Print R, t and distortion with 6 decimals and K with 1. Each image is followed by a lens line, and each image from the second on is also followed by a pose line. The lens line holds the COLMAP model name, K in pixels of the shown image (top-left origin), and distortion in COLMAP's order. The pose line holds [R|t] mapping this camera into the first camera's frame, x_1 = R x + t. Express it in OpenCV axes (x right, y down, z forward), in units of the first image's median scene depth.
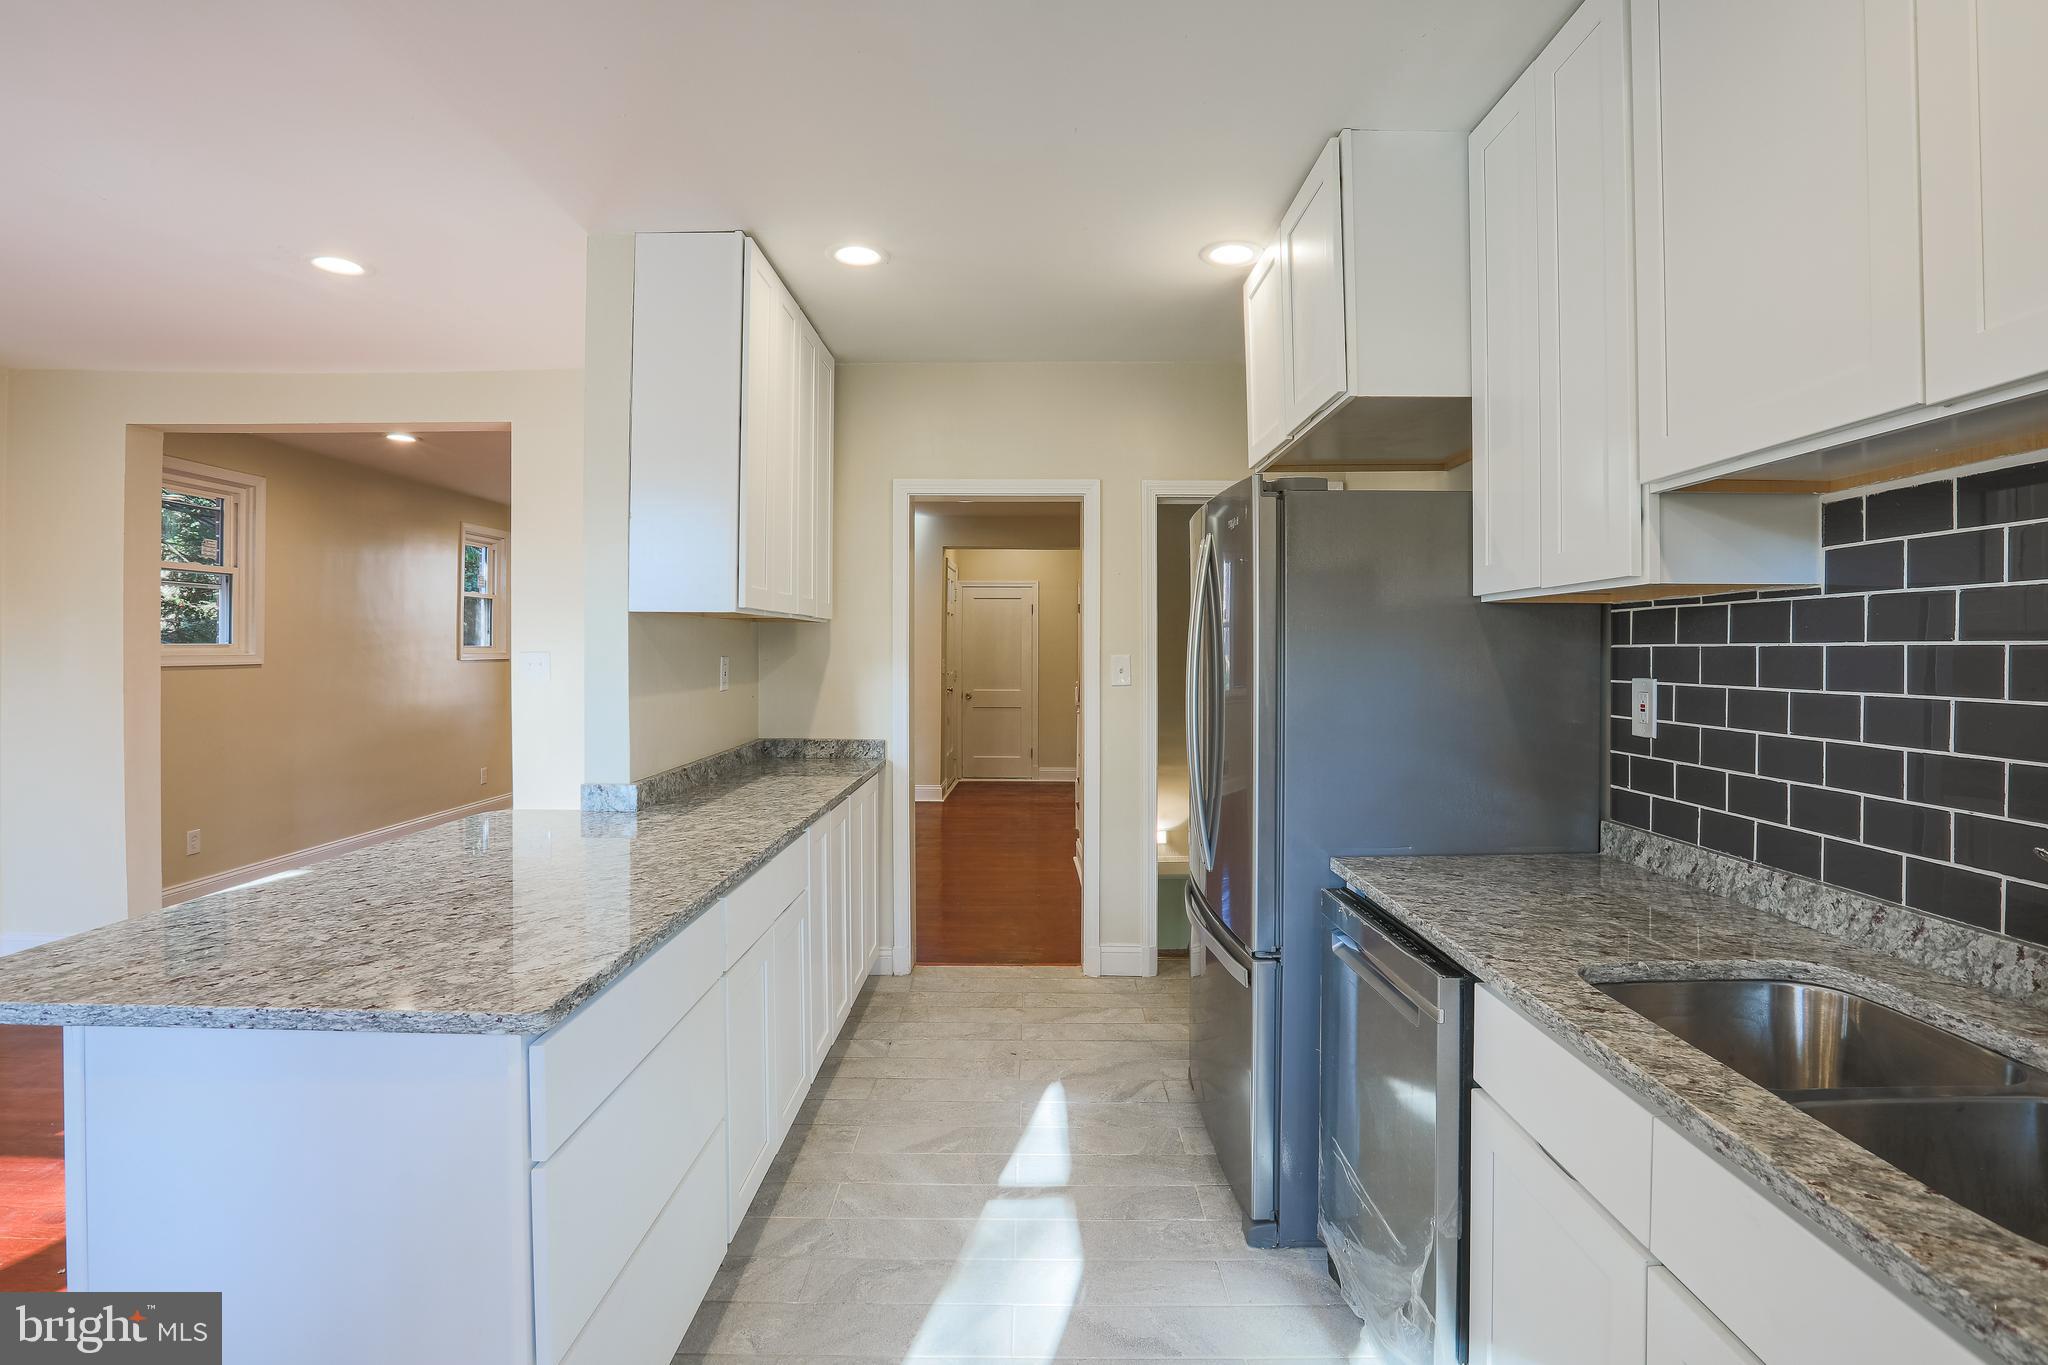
lens RADIAL K [[998.4, 0, 1033.1], [0, 998.4, 658.7], [0, 0, 1]] dist [-0.050899, 0.017875]
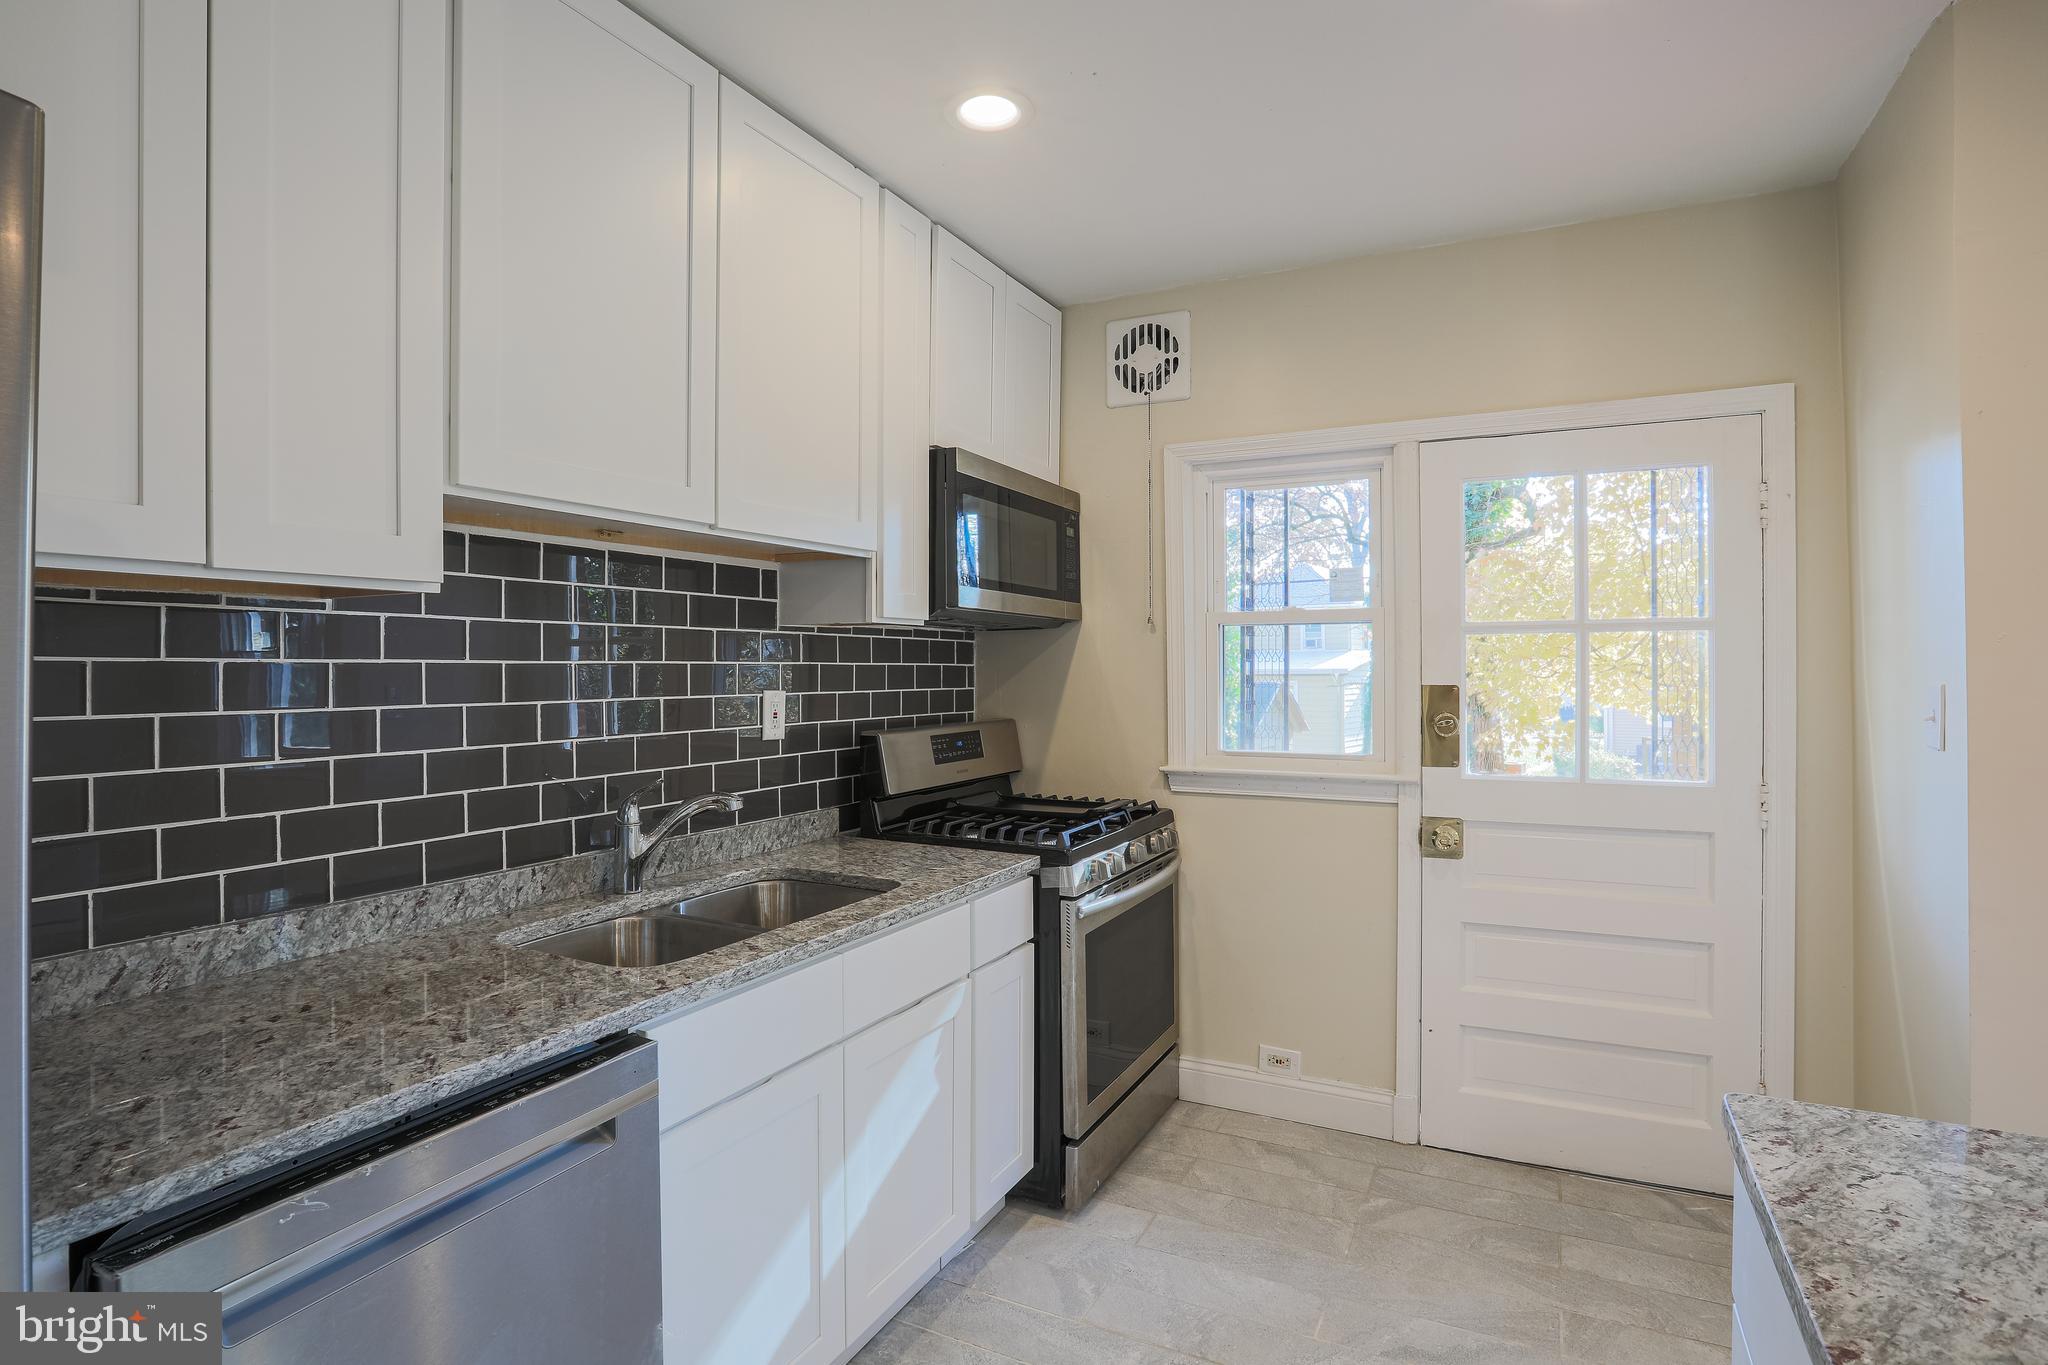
lens RADIAL K [[1010.1, 0, 1035.2], [0, 1010.1, 670.7], [0, 0, 1]] dist [-0.063668, 0.030658]
pose [[-0.892175, -0.001759, 0.451686, -0.186689], [0.002874, 0.999950, 0.009569, -0.008630], [-0.451680, 0.009836, -0.892126, 1.074211]]
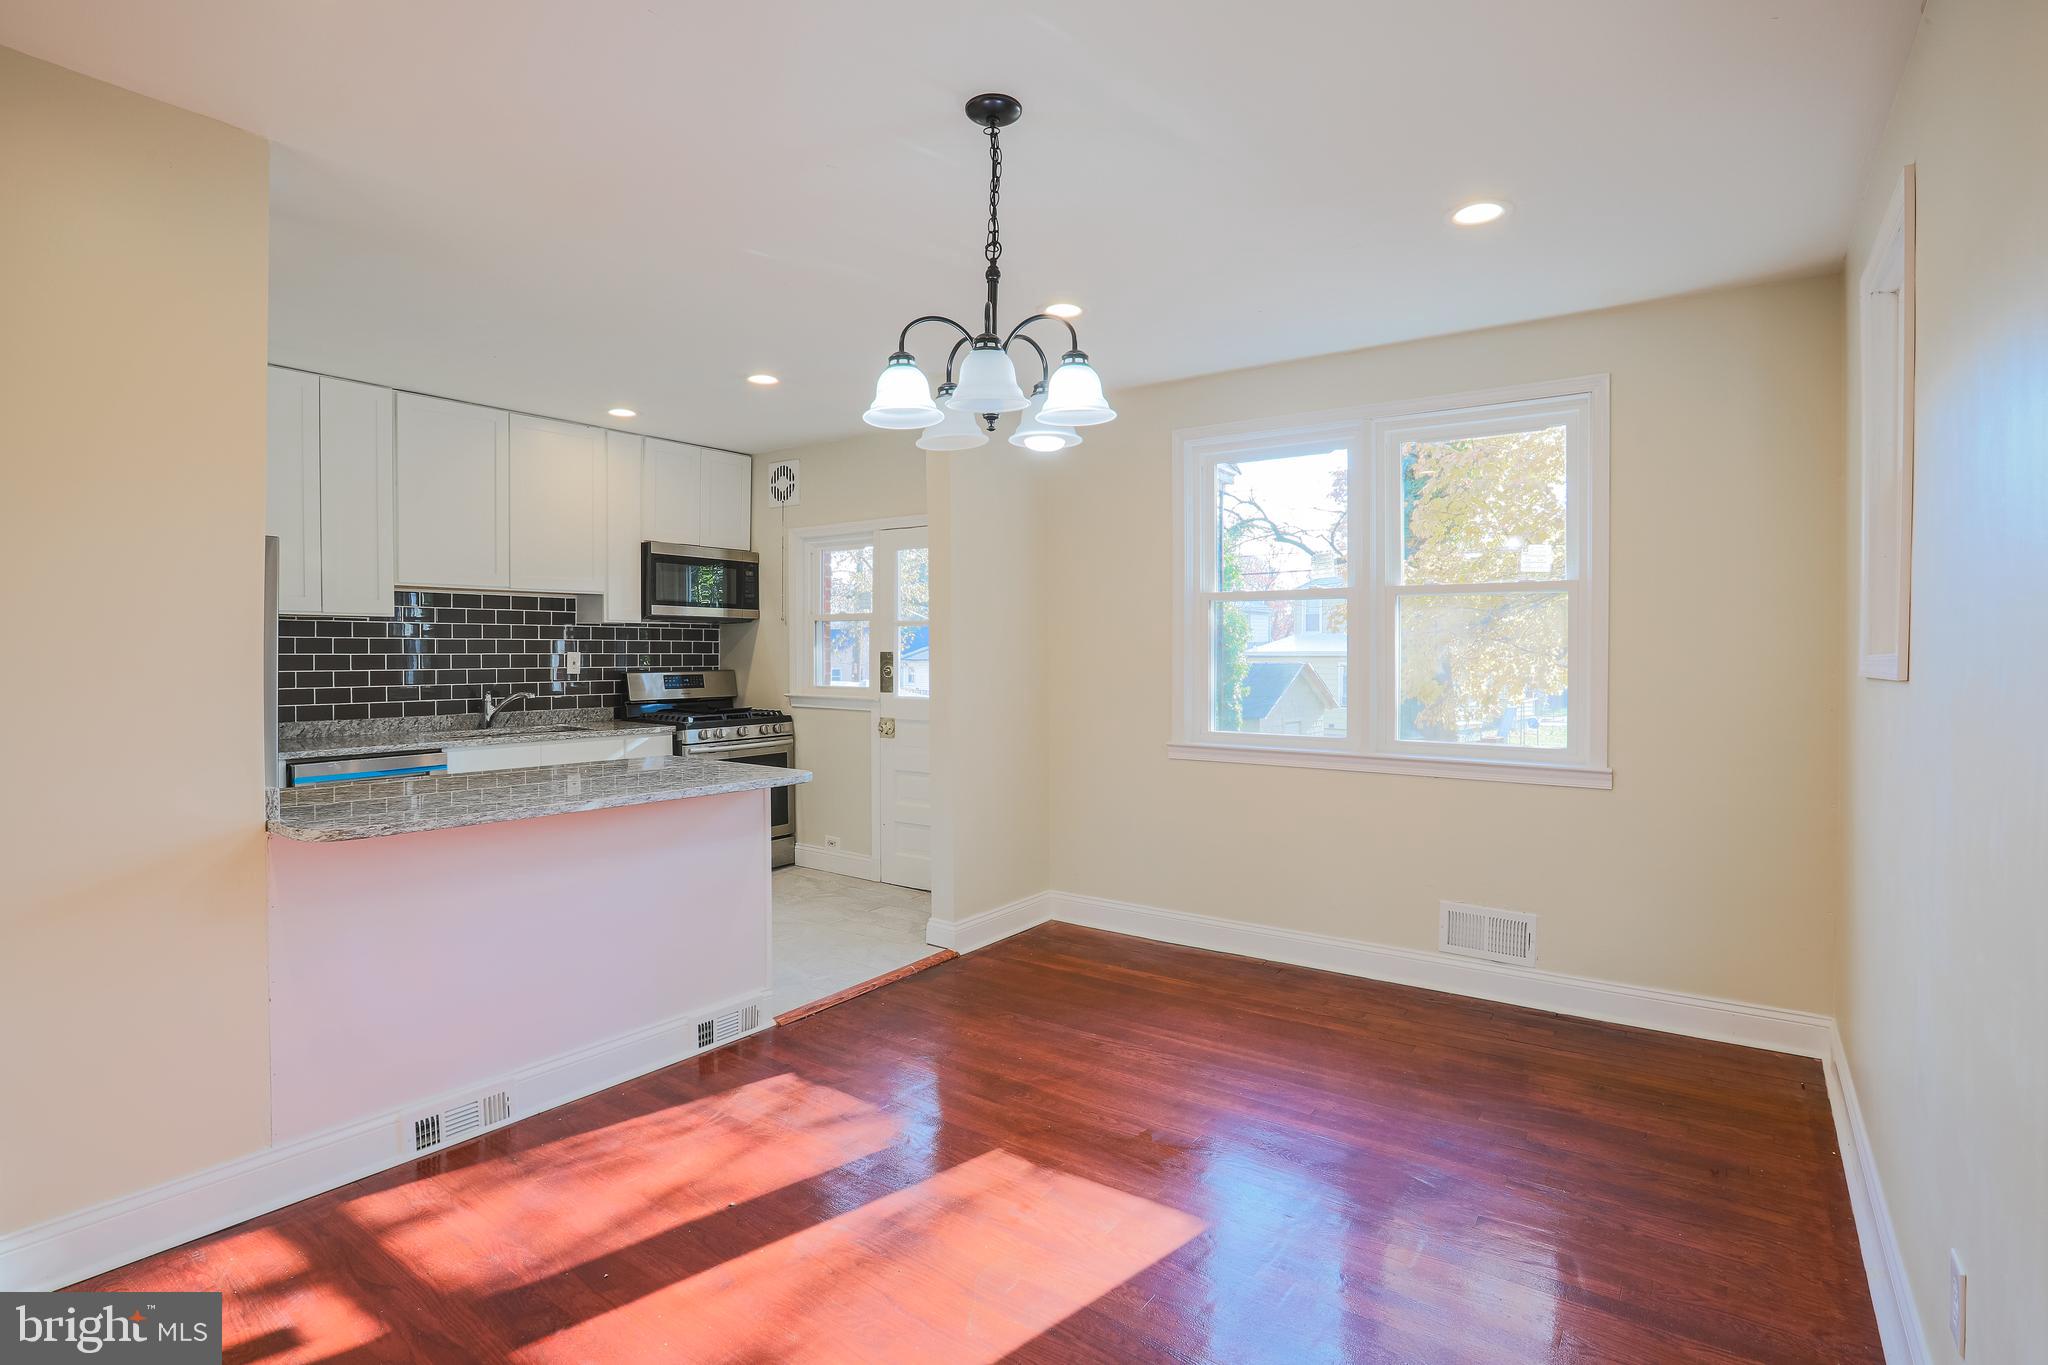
lens RADIAL K [[998.6, 0, 1024.9], [0, 998.6, 664.0], [0, 0, 1]] dist [-0.069320, 0.045986]
pose [[-0.810006, -0.011981, 0.586300, -1.736353], [-0.000170, 0.999796, 0.020195, 0.002824], [-0.586422, 0.016258, -0.809842, 1.530207]]
